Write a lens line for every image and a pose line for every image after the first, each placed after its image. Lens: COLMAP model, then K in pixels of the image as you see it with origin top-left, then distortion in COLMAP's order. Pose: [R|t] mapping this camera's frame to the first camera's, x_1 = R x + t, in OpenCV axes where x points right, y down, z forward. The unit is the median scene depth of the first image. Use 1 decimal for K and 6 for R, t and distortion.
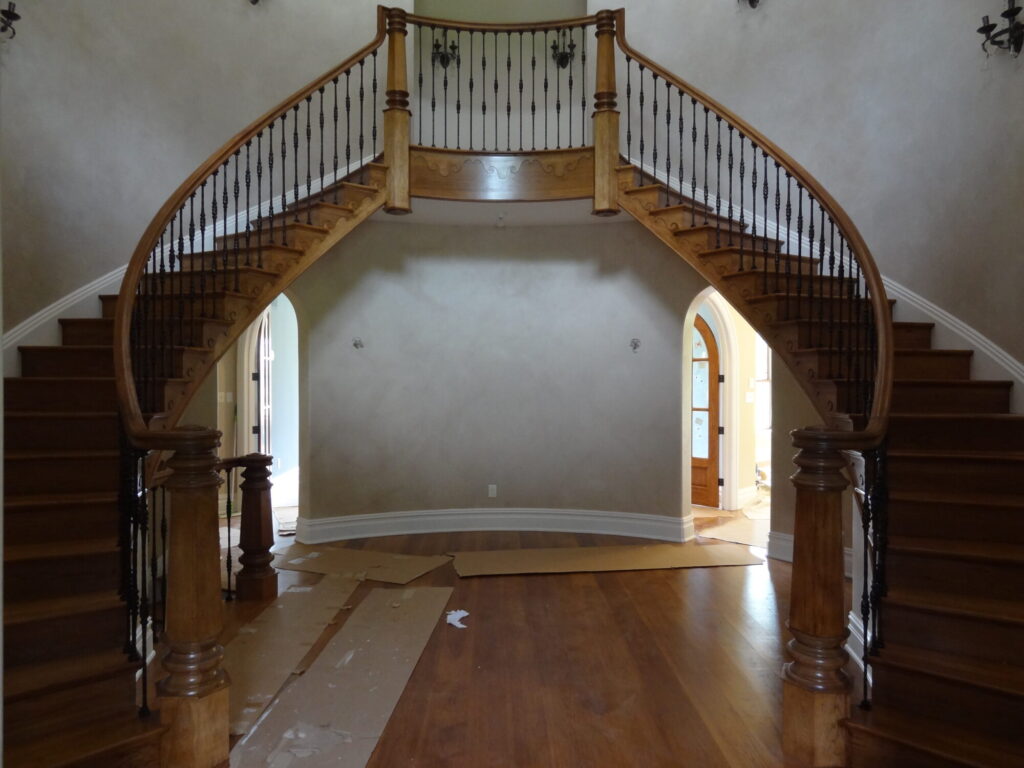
lens RADIAL K [[714.5, 0, 512.0], [0, 714.5, 384.0], [0, 0, 1]] dist [-0.001443, -0.004346]
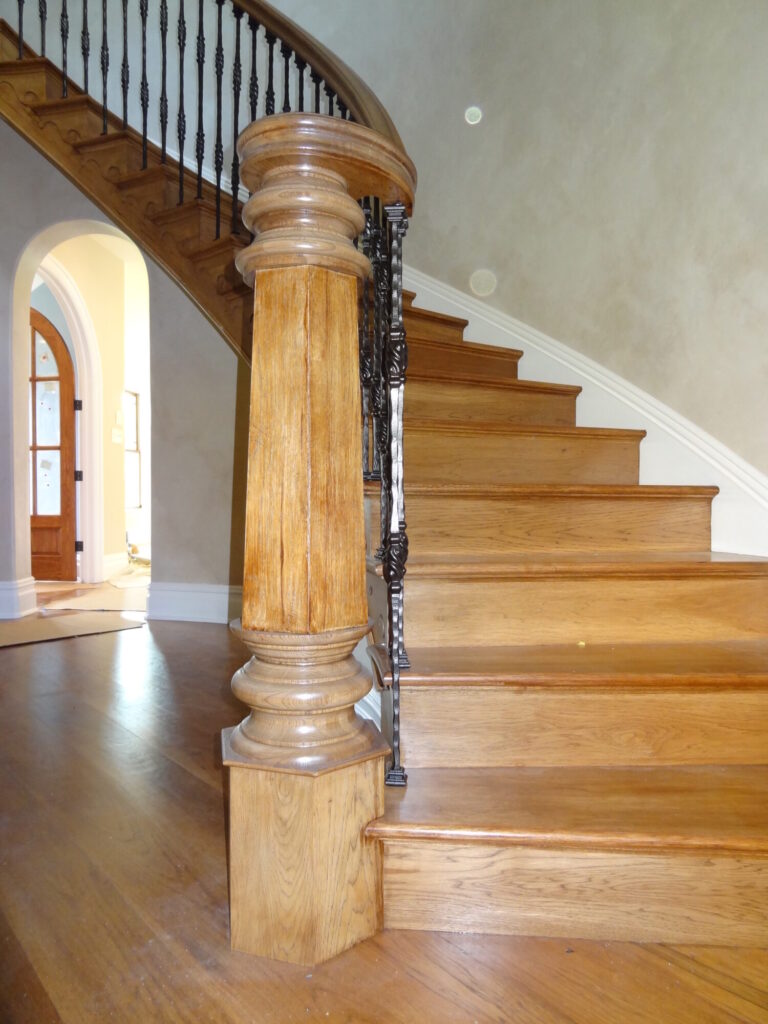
lens RADIAL K [[714.5, 0, 384.0], [0, 714.5, 512.0], [0, 0, 1]] dist [-0.001443, -0.004346]
pose [[0.775459, -0.013310, 0.631257, 0.072906], [0.008917, 0.999909, 0.010130, 0.099011], [-0.631334, -0.002227, 0.775507, 0.233853]]
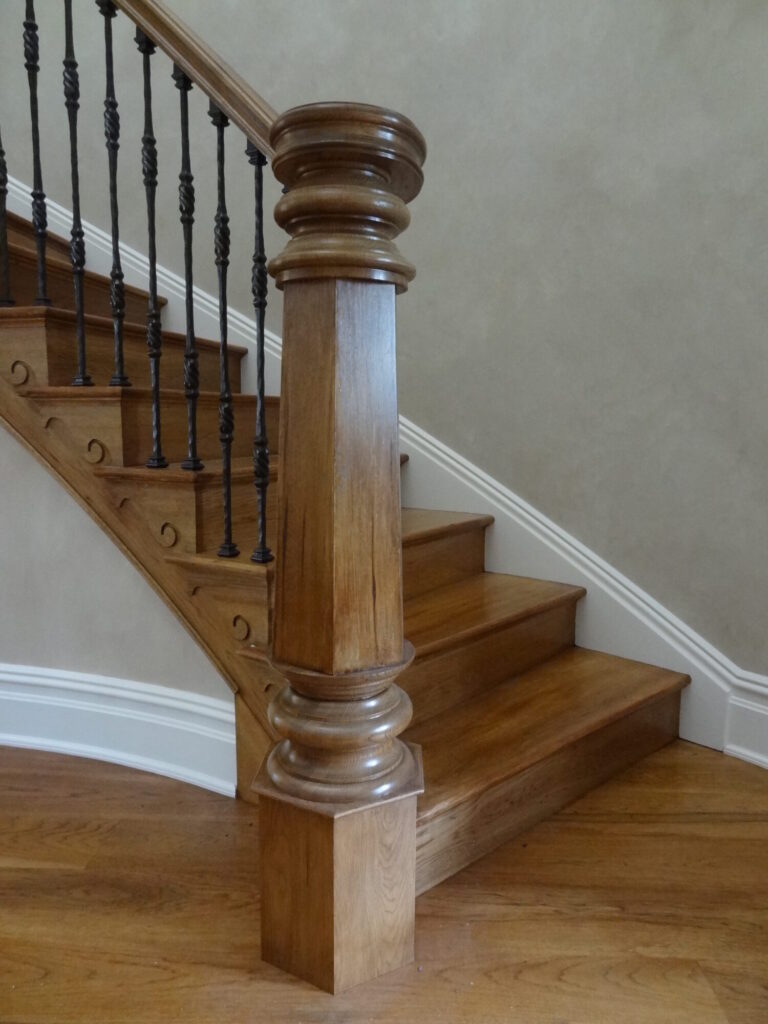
lens RADIAL K [[714.5, 0, 384.0], [0, 714.5, 512.0], [0, 0, 1]] dist [-0.001443, -0.004346]
pose [[0.051913, -0.137528, 0.989136, 0.013756], [0.005239, 0.990496, 0.137443, 0.075255], [-0.998638, -0.001953, 0.052140, 0.347527]]
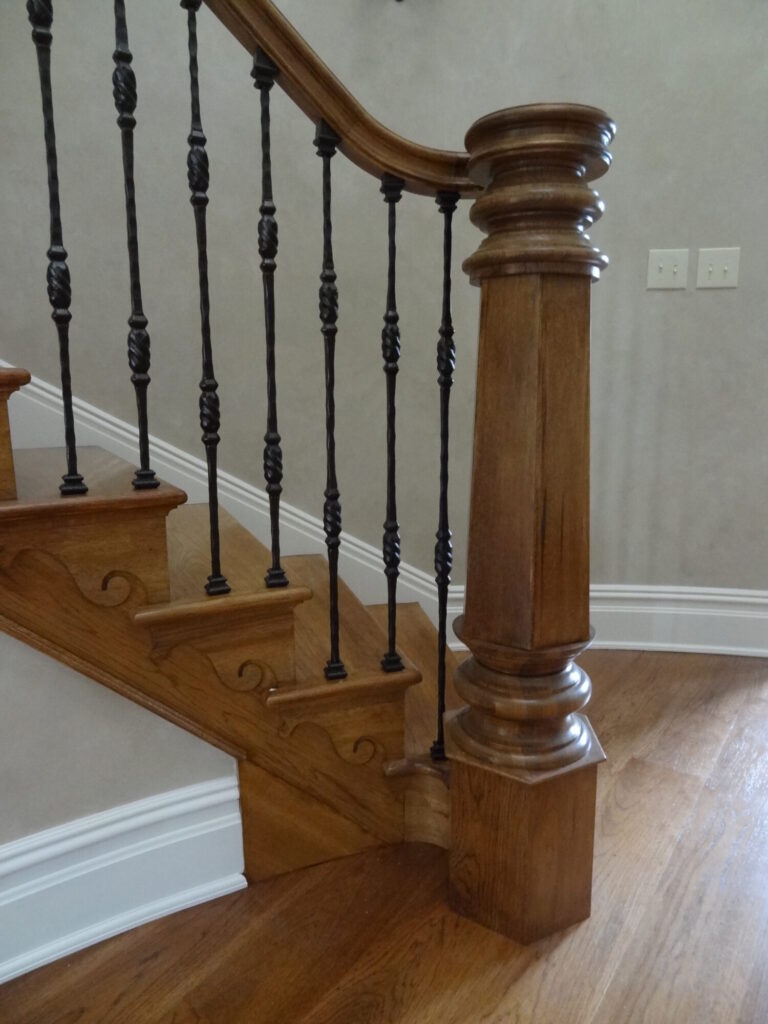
lens RADIAL K [[714.5, 0, 384.0], [0, 714.5, 512.0], [0, 0, 1]] dist [-0.001443, -0.004346]
pose [[-0.811812, -0.096567, 0.575878, 0.090792], [0.015553, 0.982305, 0.186644, 0.069649], [-0.583711, 0.160476, -0.795945, 0.498522]]
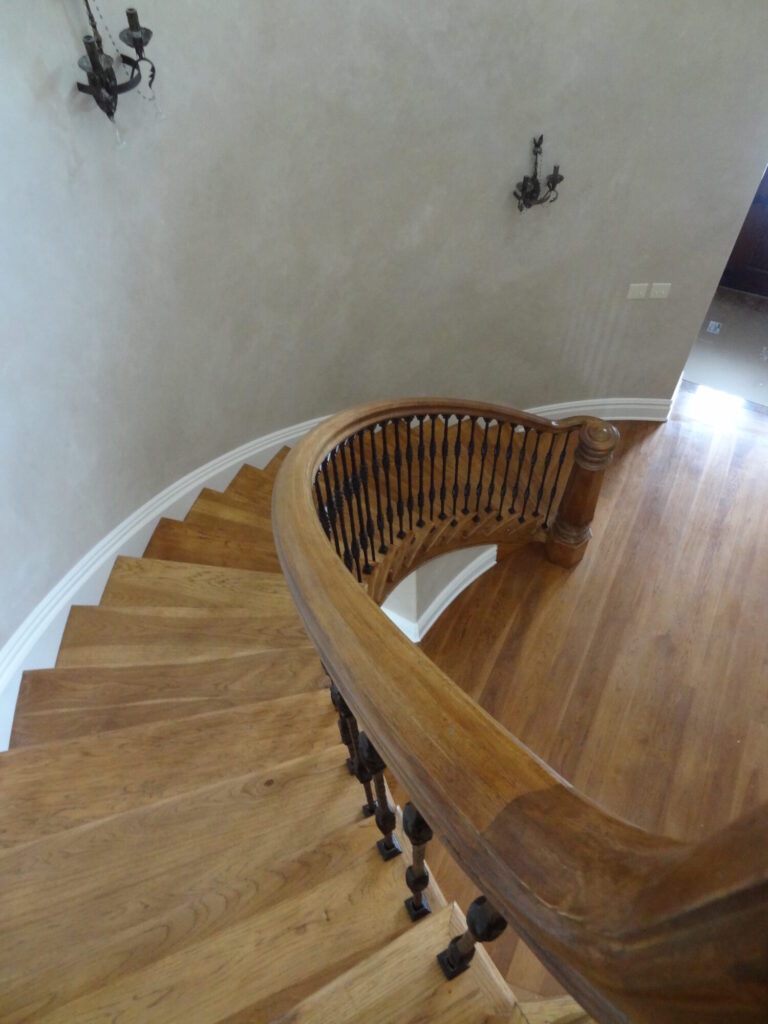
lens RADIAL K [[714.5, 0, 384.0], [0, 714.5, 512.0], [0, 0, 1]] dist [-0.001443, -0.004346]
pose [[-0.890056, -0.346880, 0.295760, 0.119151], [0.051177, 0.568671, 0.820971, -0.372659], [-0.452969, 0.745847, -0.488397, 0.724247]]
